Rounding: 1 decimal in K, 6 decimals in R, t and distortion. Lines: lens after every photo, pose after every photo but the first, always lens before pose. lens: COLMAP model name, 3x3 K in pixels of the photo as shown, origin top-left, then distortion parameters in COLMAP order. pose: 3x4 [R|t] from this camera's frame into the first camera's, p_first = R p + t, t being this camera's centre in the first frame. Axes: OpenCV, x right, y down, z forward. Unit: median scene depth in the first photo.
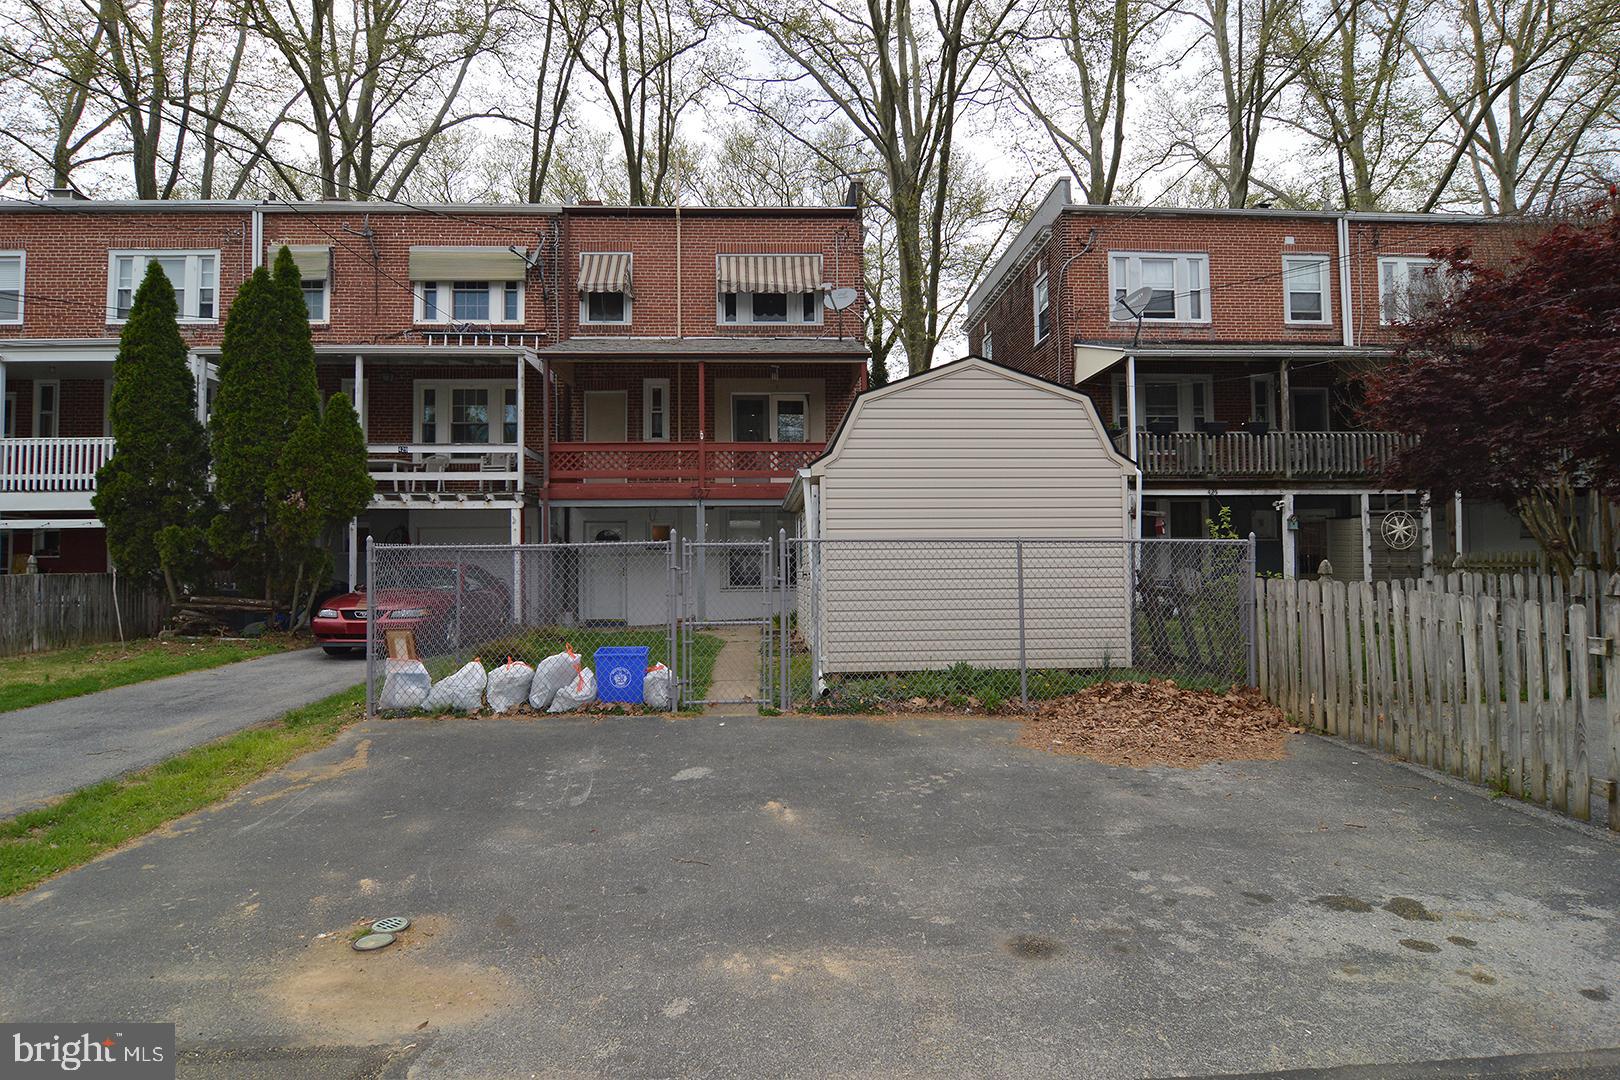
lens RADIAL K [[864.2, 0, 810.1], [0, 864.2, 552.1], [0, 0, 1]] dist [-0.003364, -0.012622]
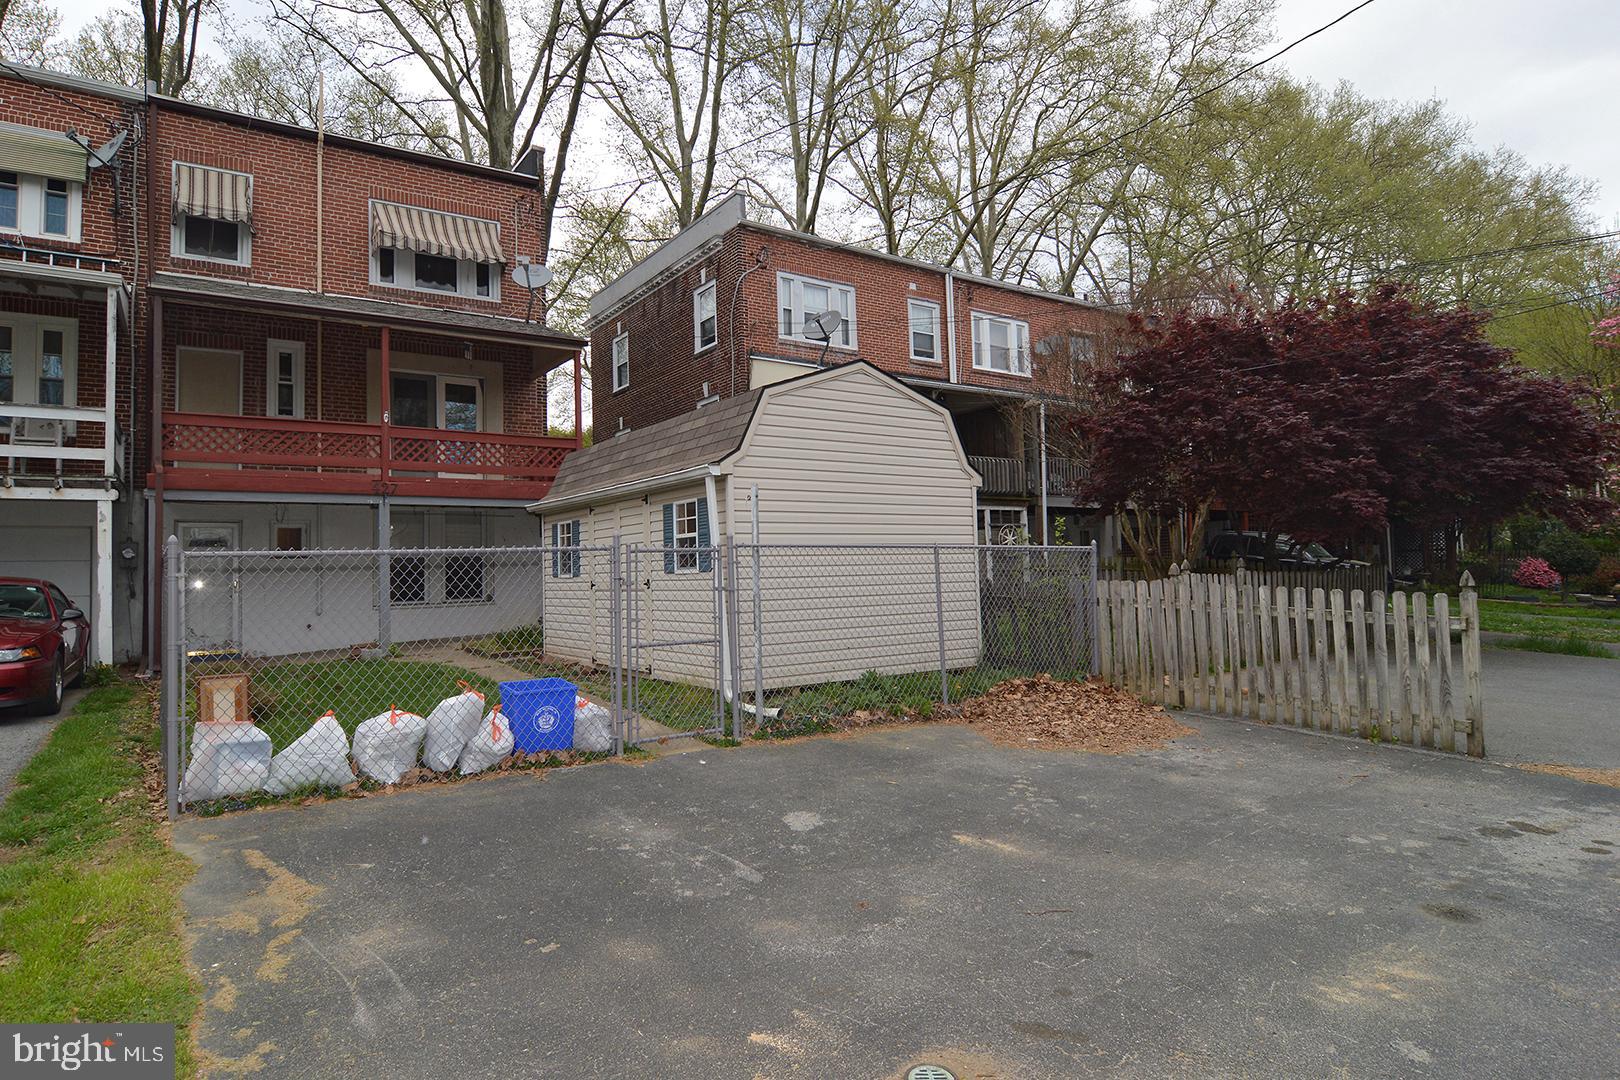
lens RADIAL K [[883.2, 0, 808.8], [0, 883.2, 538.5], [0, 0, 1]] dist [-0.004289, -0.011041]
pose [[0.861270, 0.008165, 0.508081, -0.414150], [0.004873, 0.999692, -0.024327, 0.001909], [-0.508124, 0.023428, 0.860965, 0.181938]]
